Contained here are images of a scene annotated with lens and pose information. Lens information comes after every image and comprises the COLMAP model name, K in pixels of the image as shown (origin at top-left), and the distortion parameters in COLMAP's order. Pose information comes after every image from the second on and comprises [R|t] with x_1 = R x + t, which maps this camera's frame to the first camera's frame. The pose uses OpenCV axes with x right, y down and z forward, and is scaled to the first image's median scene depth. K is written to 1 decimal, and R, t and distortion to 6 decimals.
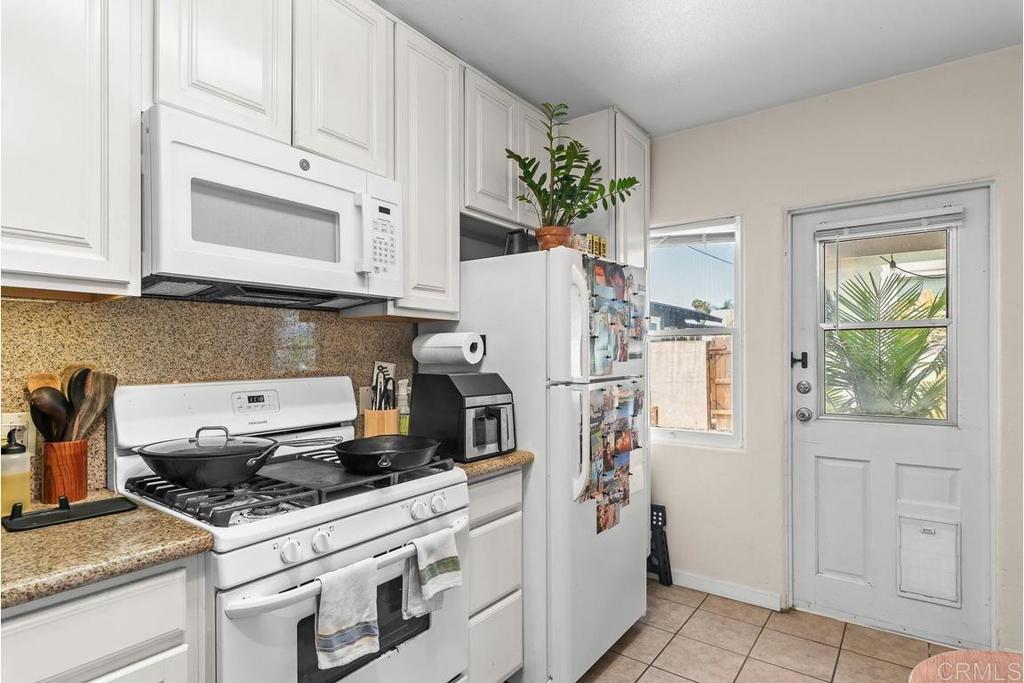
lens RADIAL K [[528.1, 0, 511.8], [0, 528.1, 356.8], [0, 0, 1]] dist [0.000763, 0.000096]
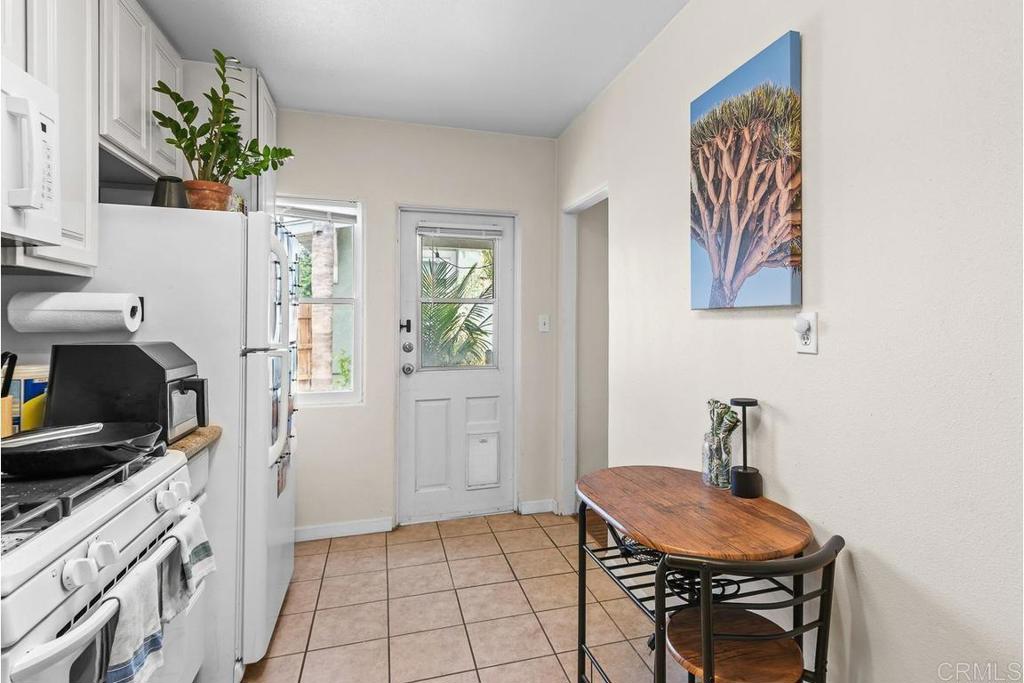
lens RADIAL K [[526.0, 0, 543.4], [0, 526.0, 319.2], [0, 0, 1]] dist [0.001182, -0.000250]
pose [[0.585228, 0.006439, 0.810843, -0.316157], [0.000172, 0.999967, -0.008065, 0.000596], [-0.810869, 0.004859, 0.585208, -0.004172]]
